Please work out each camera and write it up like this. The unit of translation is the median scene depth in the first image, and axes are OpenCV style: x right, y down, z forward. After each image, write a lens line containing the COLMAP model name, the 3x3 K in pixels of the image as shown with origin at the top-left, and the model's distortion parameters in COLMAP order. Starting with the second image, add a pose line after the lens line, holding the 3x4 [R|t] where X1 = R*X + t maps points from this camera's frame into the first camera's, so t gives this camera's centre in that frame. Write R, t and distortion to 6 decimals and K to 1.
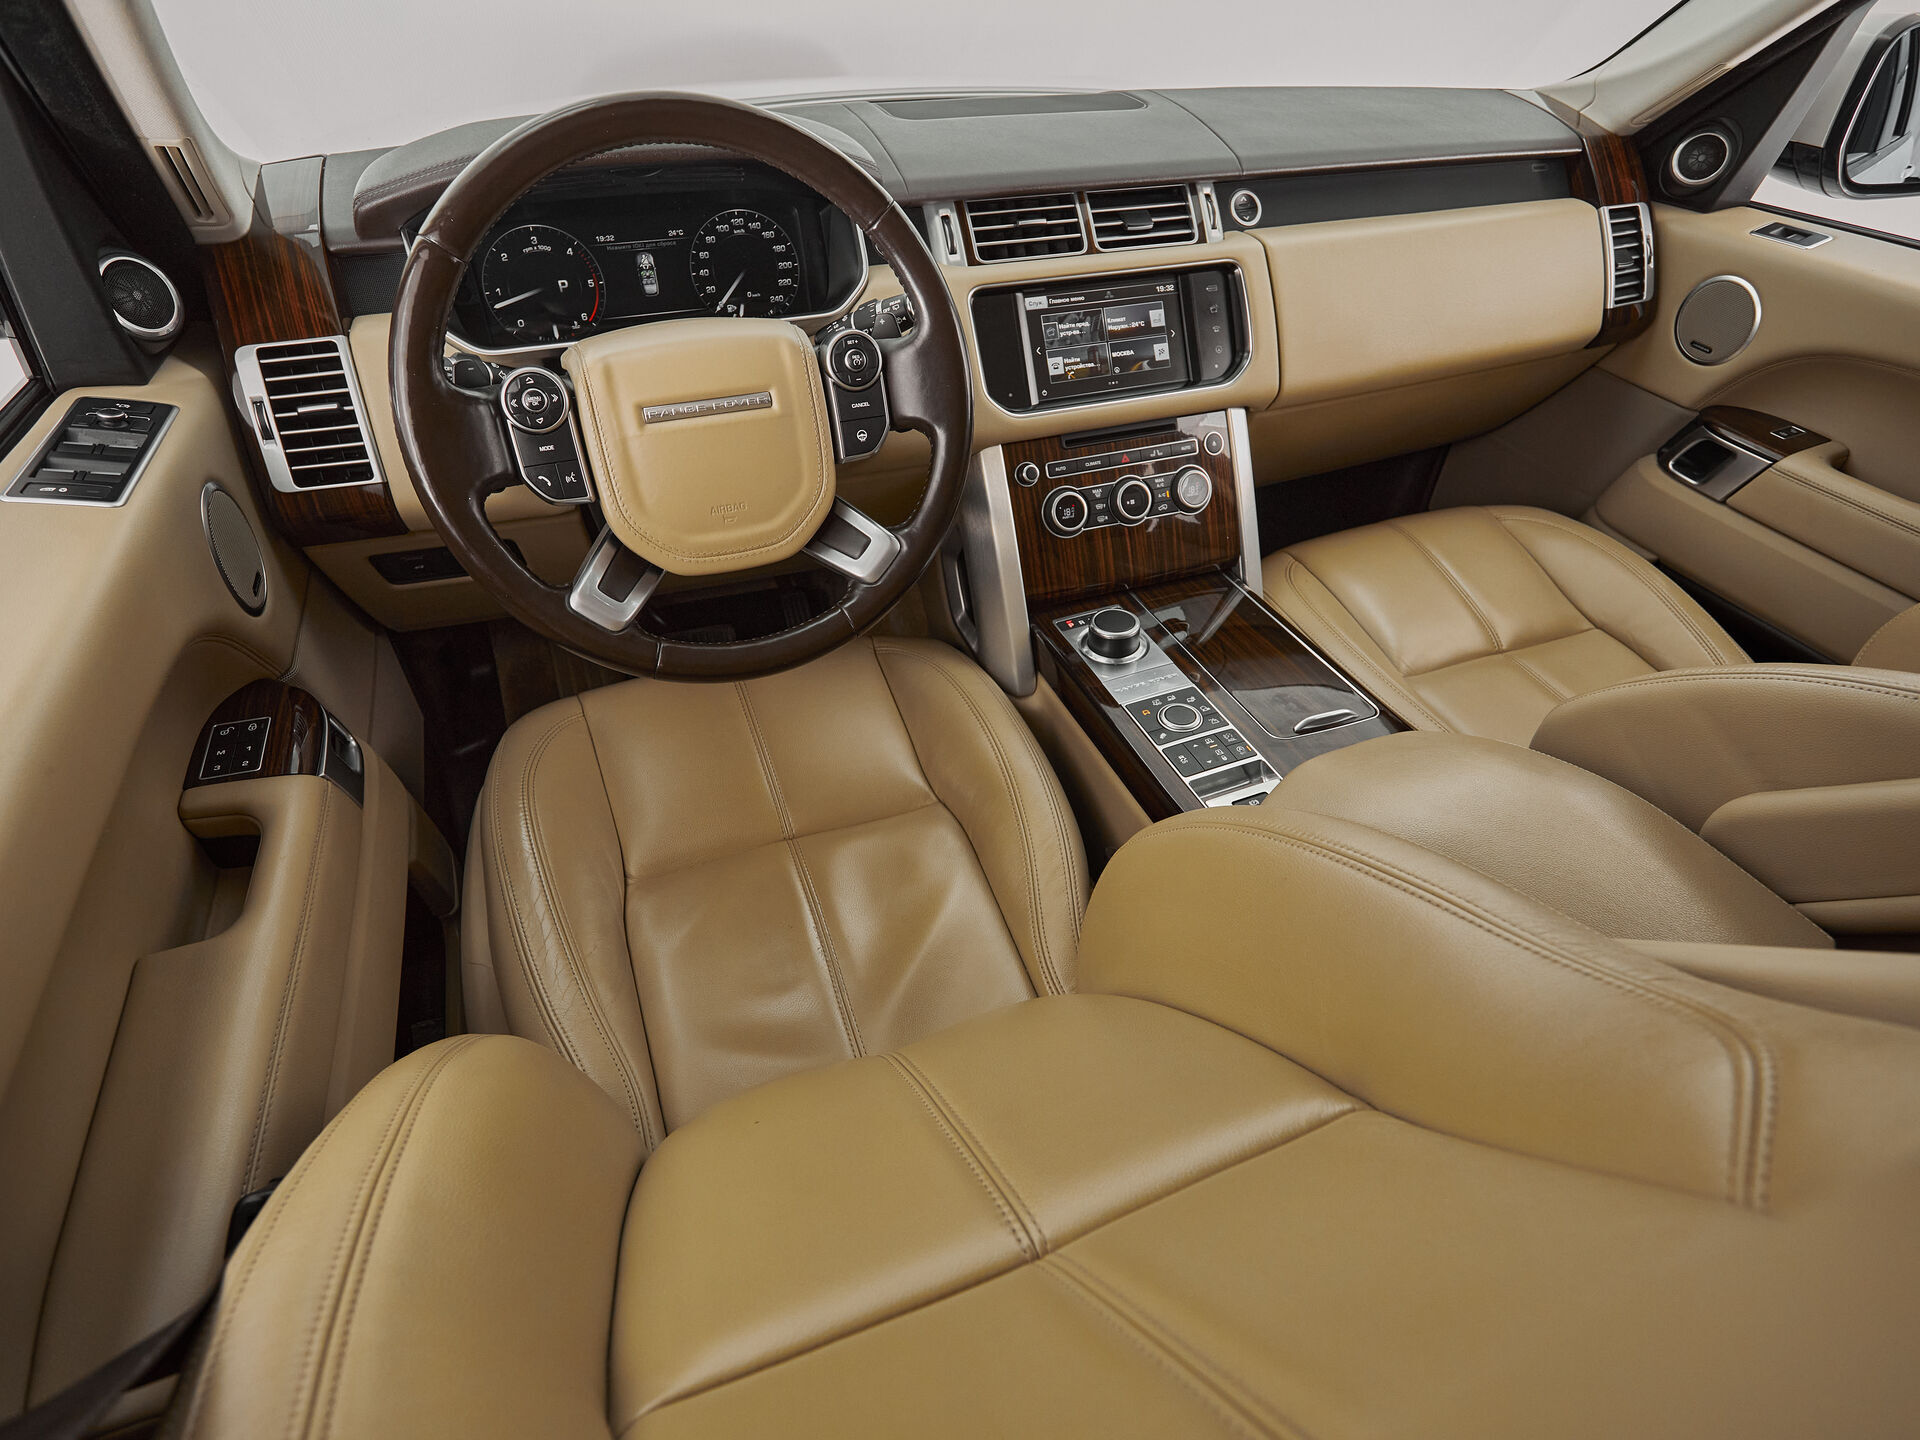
lens RADIAL K [[1021.4, 0, 972.6], [0, 1021.4, 720.6], [0, 0, 1]] dist [-0.001552, -0.002095]
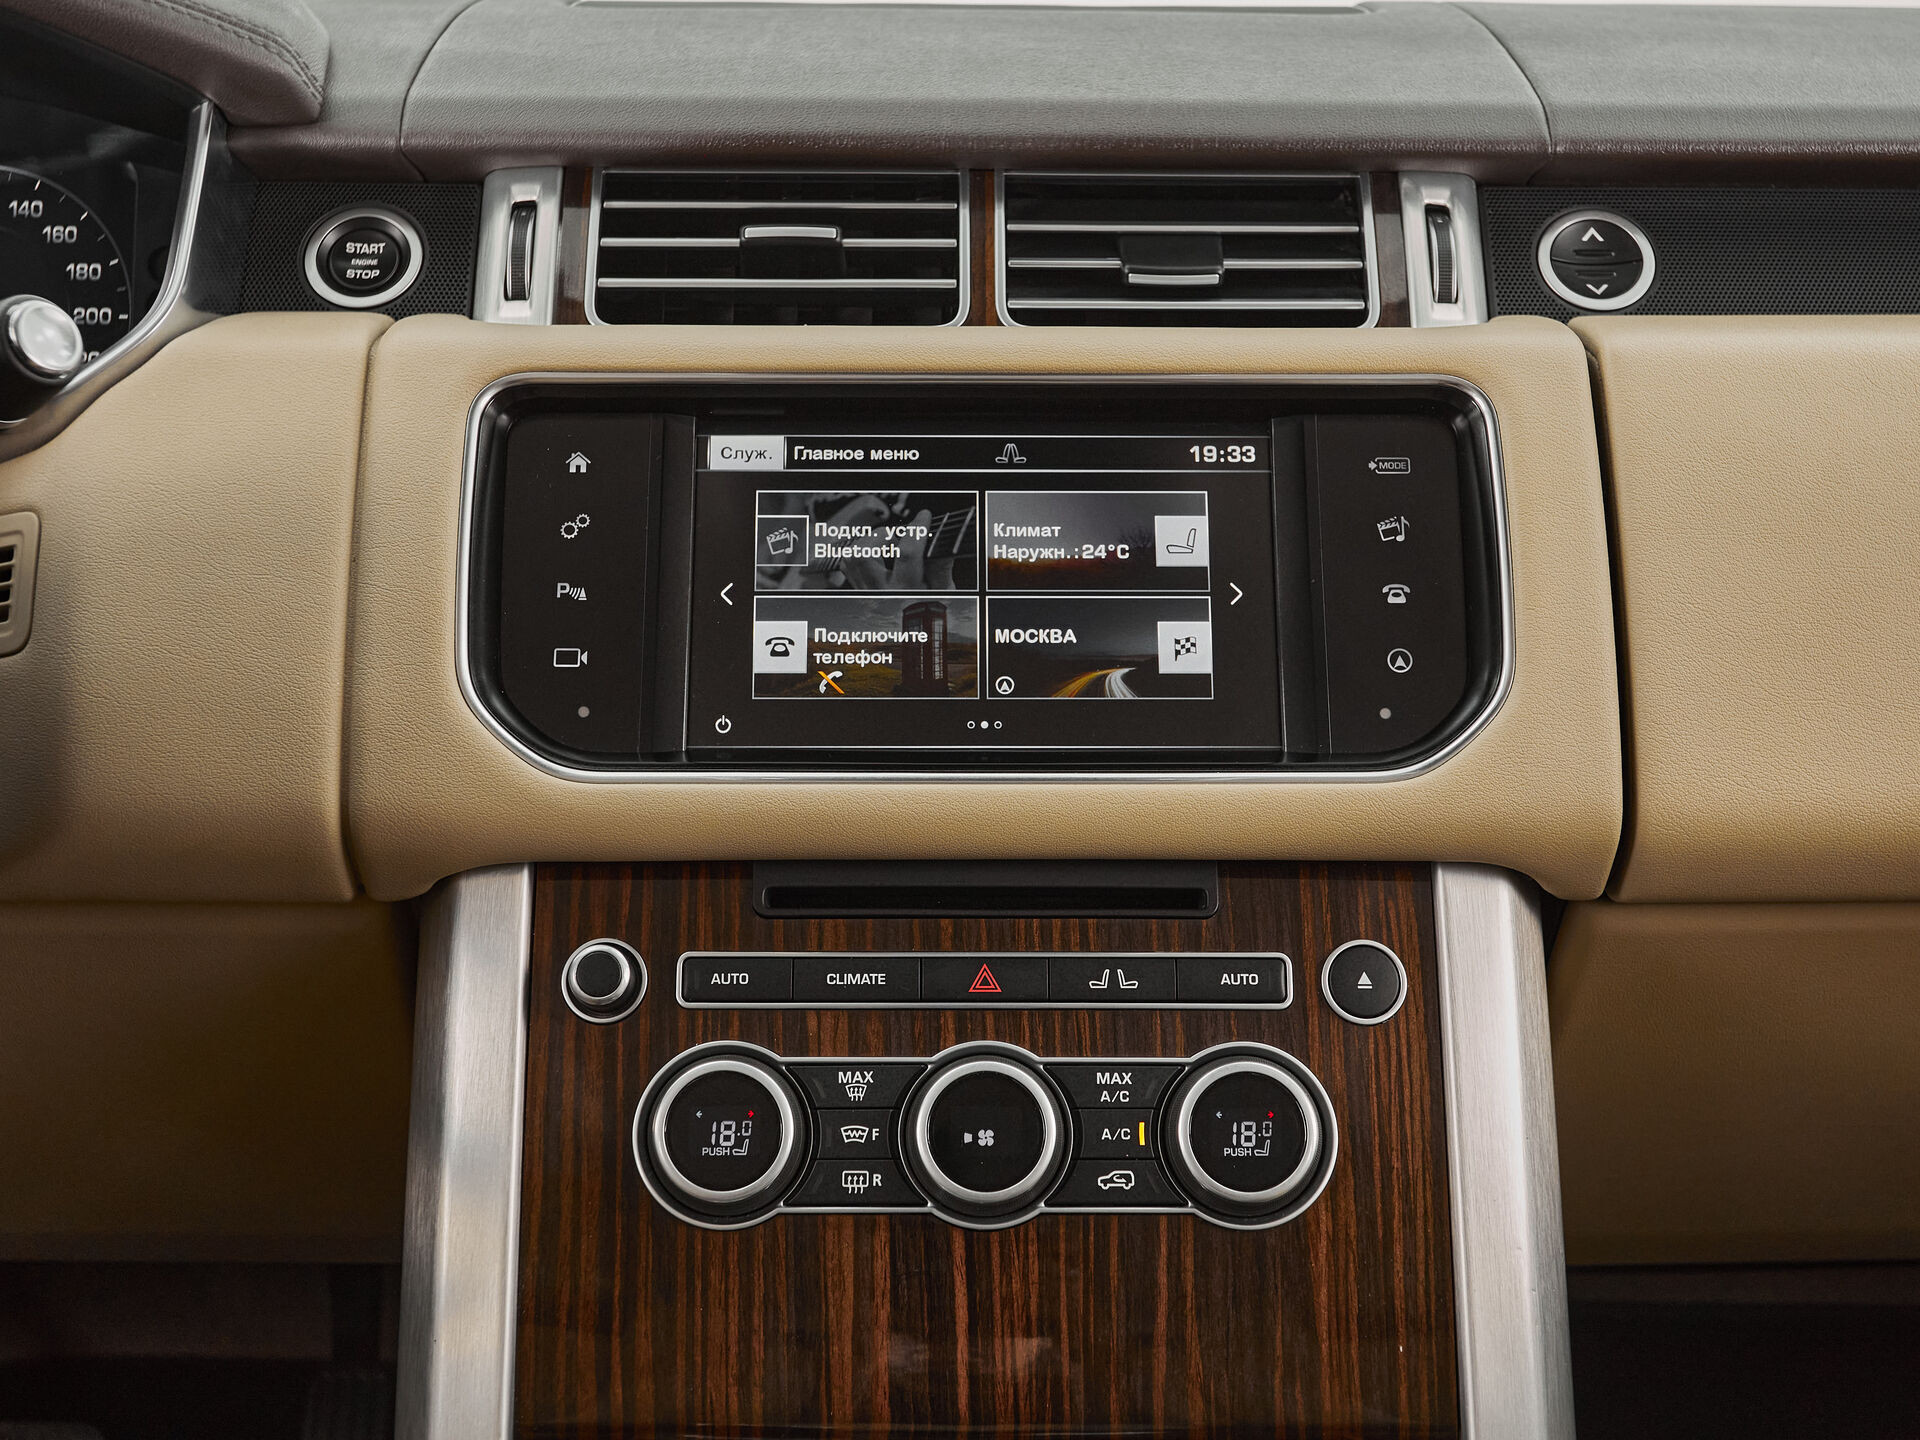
lens RADIAL K [[2589.1, 0, 929.1], [0, 2589.1, 633.9], [0, 0, 1]] dist [0.034784, 0.000000]
pose [[0.932721, 0.072747, -0.353185, 0.388215], [-0.222033, 0.887615, -0.403536, -0.054909], [0.284136, 0.454805, 0.844049, 0.371865]]
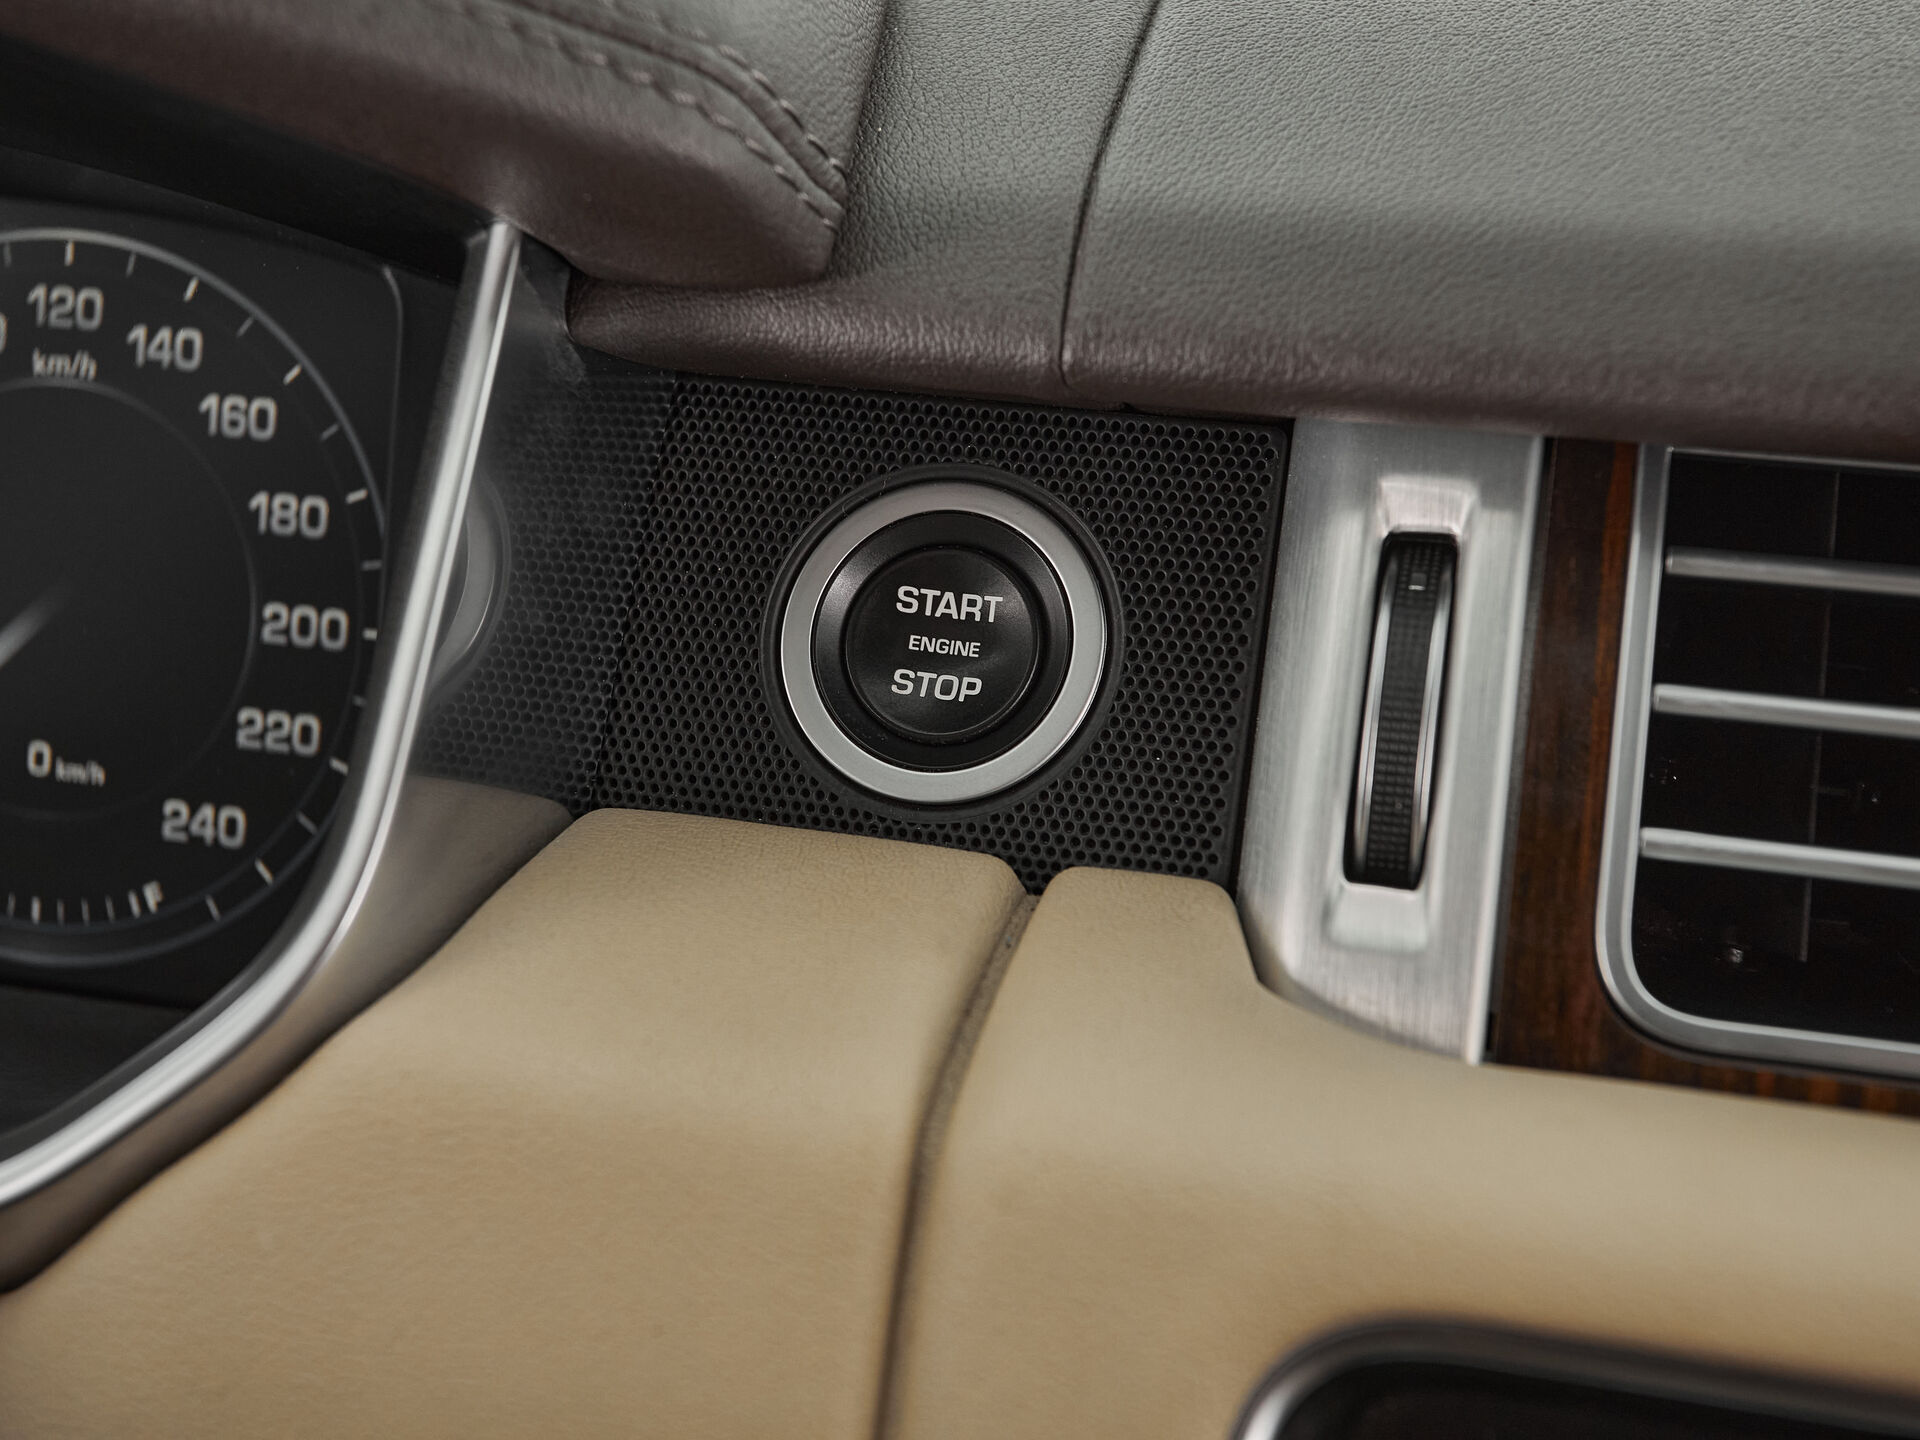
lens RADIAL K [[2589.1, 0, 932.0], [0, 2589.1, 626.7], [0, 0, 1]] dist [0.034784, 0.000000]
pose [[0.810623, 0.215063, -0.544646, 0.080226], [-0.361008, 0.915870, -0.175658, -0.400639], [0.461047, 0.339014, 0.820064, 0.720691]]
